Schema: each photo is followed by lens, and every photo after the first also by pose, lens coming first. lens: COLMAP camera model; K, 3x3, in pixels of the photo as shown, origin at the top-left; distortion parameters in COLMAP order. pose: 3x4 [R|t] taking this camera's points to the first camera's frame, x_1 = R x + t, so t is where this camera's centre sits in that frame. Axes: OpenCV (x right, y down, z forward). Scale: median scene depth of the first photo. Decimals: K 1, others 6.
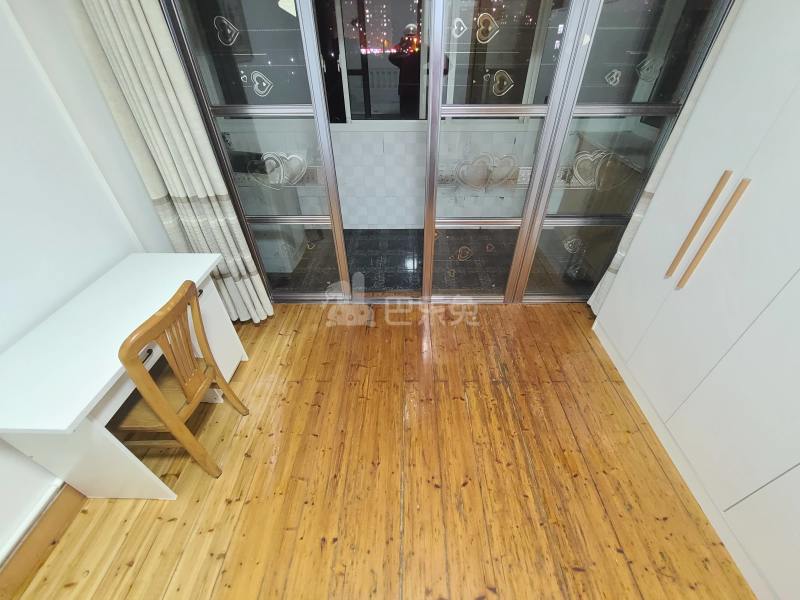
lens RADIAL K [[329.3, 0, 404.5], [0, 329.3, 302.5], [0, 0, 1]] dist [-0.003586, 0.000704]
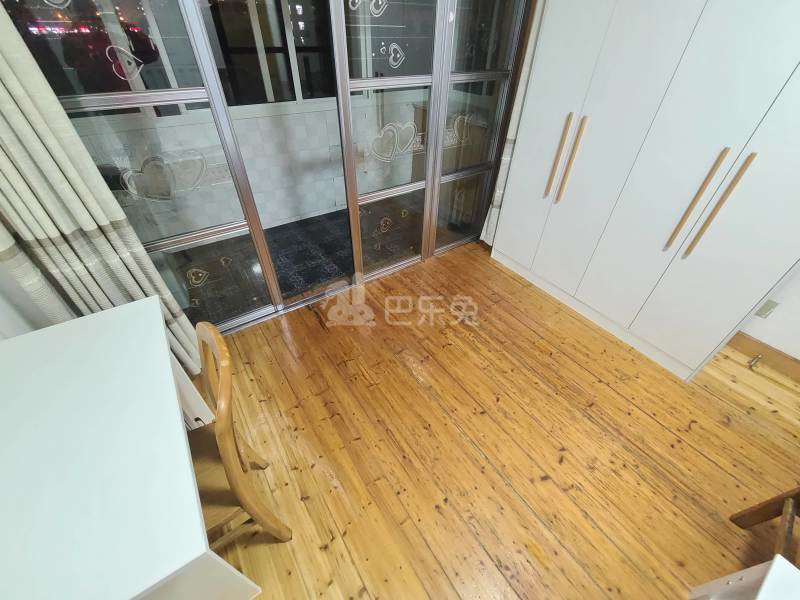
lens RADIAL K [[329.3, 0, 405.0], [0, 329.3, 302.7], [0, 0, 1]] dist [-0.003586, 0.000704]
pose [[0.814864, -0.357948, 0.455928, -0.465191], [0.342158, 0.931932, 0.120131, -0.029981], [-0.467894, 0.058109, 0.881872, 0.078871]]
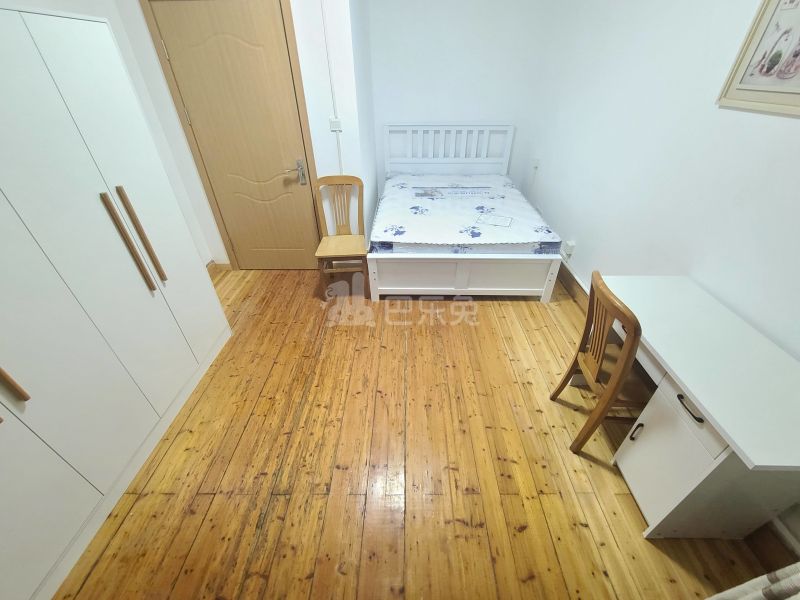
lens RADIAL K [[329.3, 0, 403.9], [0, 329.3, 301.8], [0, 0, 1]] dist [-0.003586, 0.000704]
pose [[-0.999902, 0.011812, 0.007467, -0.012205], [0.010429, 0.275196, 0.961332, -0.747285], [0.009300, 0.961316, -0.275292, 0.927401]]
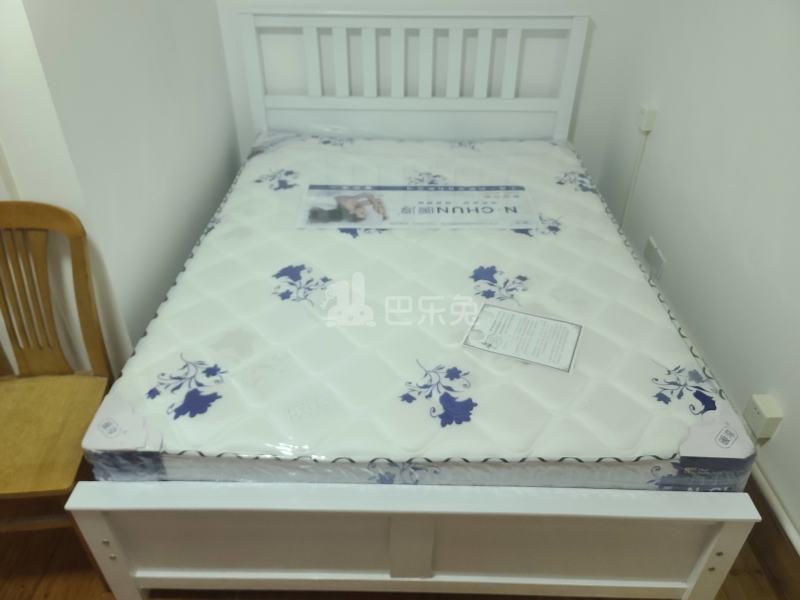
lens RADIAL K [[595.0, 0, 396.7], [0, 595.0, 286.2], [0, 0, 1]] dist [0.053563, -0.056051]
pose [[-0.999959, 0.007250, -0.005366, -0.262195], [-0.002946, 0.299741, 0.954016, -0.169959], [0.008525, 0.953993, -0.299708, 0.268950]]
